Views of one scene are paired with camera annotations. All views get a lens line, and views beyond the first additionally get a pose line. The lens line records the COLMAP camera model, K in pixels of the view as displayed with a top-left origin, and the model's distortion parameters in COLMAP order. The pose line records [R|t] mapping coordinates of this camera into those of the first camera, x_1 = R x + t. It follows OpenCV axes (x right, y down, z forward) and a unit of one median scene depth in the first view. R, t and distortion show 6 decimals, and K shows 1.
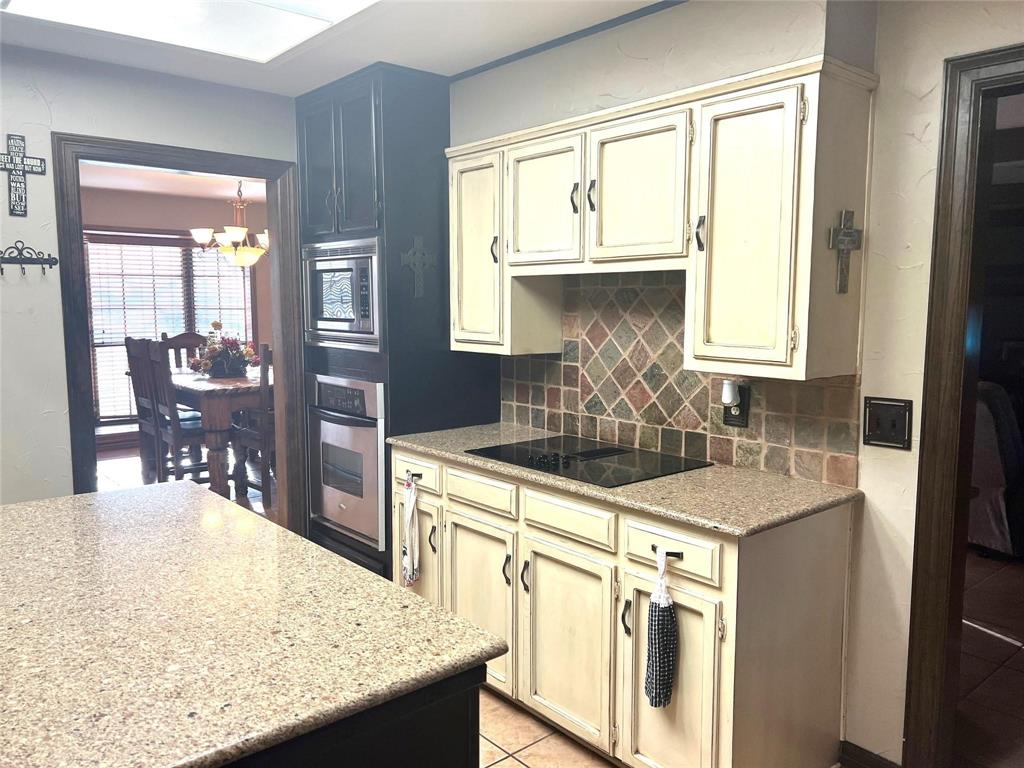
lens RADIAL K [[776.2, 0, 512.0], [0, 776.2, 384.1], [0, 0, 1]] dist [-0.000722, -0.000419]
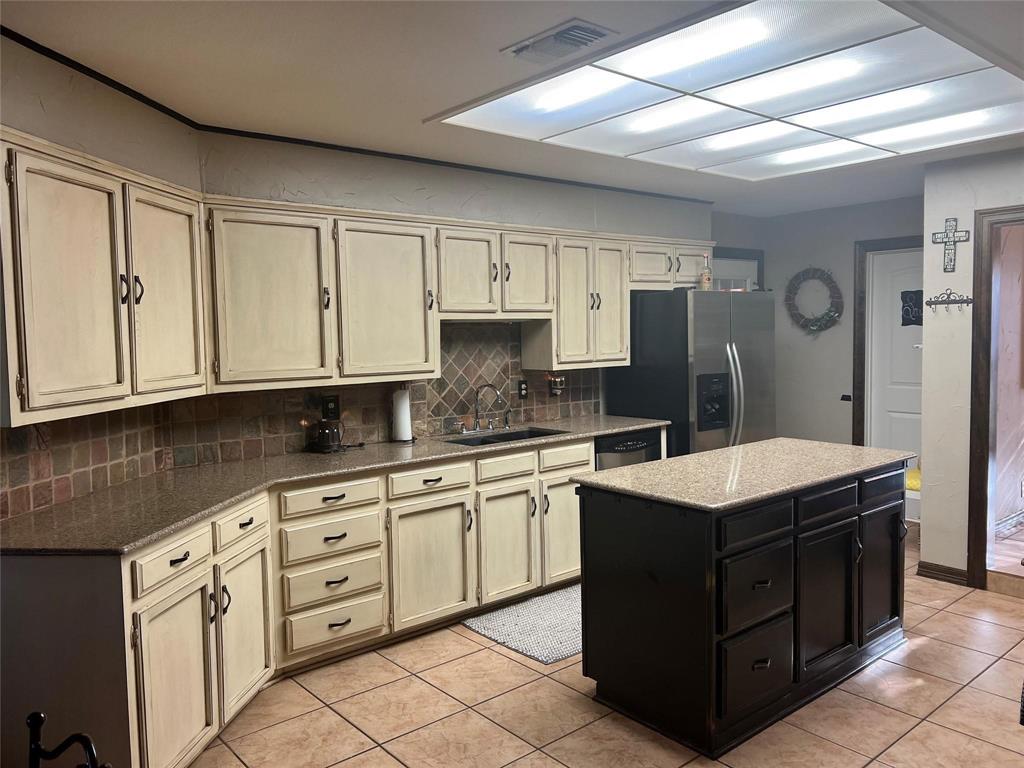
lens RADIAL K [[776.2, 0, 511.9], [0, 776.2, 382.0], [0, 0, 1]] dist [-0.000722, -0.000419]
pose [[-0.014255, 0.061526, -0.998004, 0.865920], [-0.093837, 0.993618, 0.062596, -0.022042], [0.995485, 0.094542, -0.008391, 0.198527]]
